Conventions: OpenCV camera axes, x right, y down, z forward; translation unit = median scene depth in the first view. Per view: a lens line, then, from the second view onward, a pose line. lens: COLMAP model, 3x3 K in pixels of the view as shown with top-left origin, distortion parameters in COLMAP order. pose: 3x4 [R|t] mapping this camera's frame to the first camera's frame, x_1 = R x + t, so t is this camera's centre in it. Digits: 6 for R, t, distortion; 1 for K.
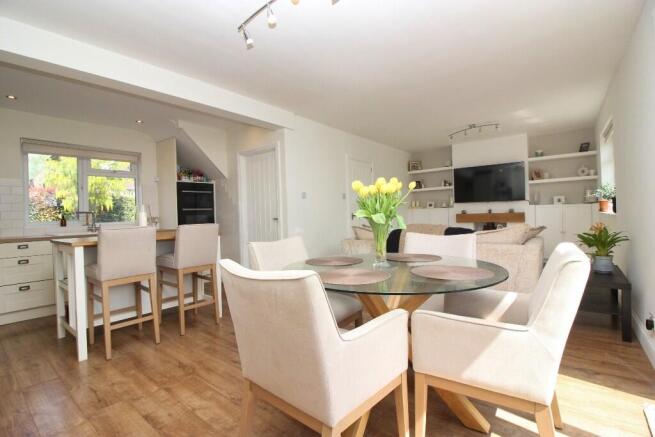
lens RADIAL K [[311.8, 0, 323.6], [0, 311.8, 215.6], [0, 0, 1]] dist [-0.001848, -0.000553]
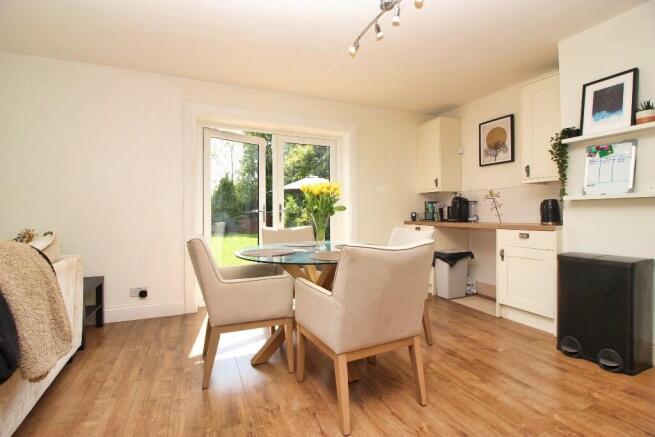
lens RADIAL K [[307.5, 0, 326.0], [0, 307.5, 211.9], [0, 0, 1]] dist [-0.011491, -0.000371]
pose [[-0.890841, 0.038644, 0.452668, -0.132741], [0.033908, 0.999252, -0.018576, 0.008306], [-0.453047, -0.001199, -0.891486, 0.675314]]
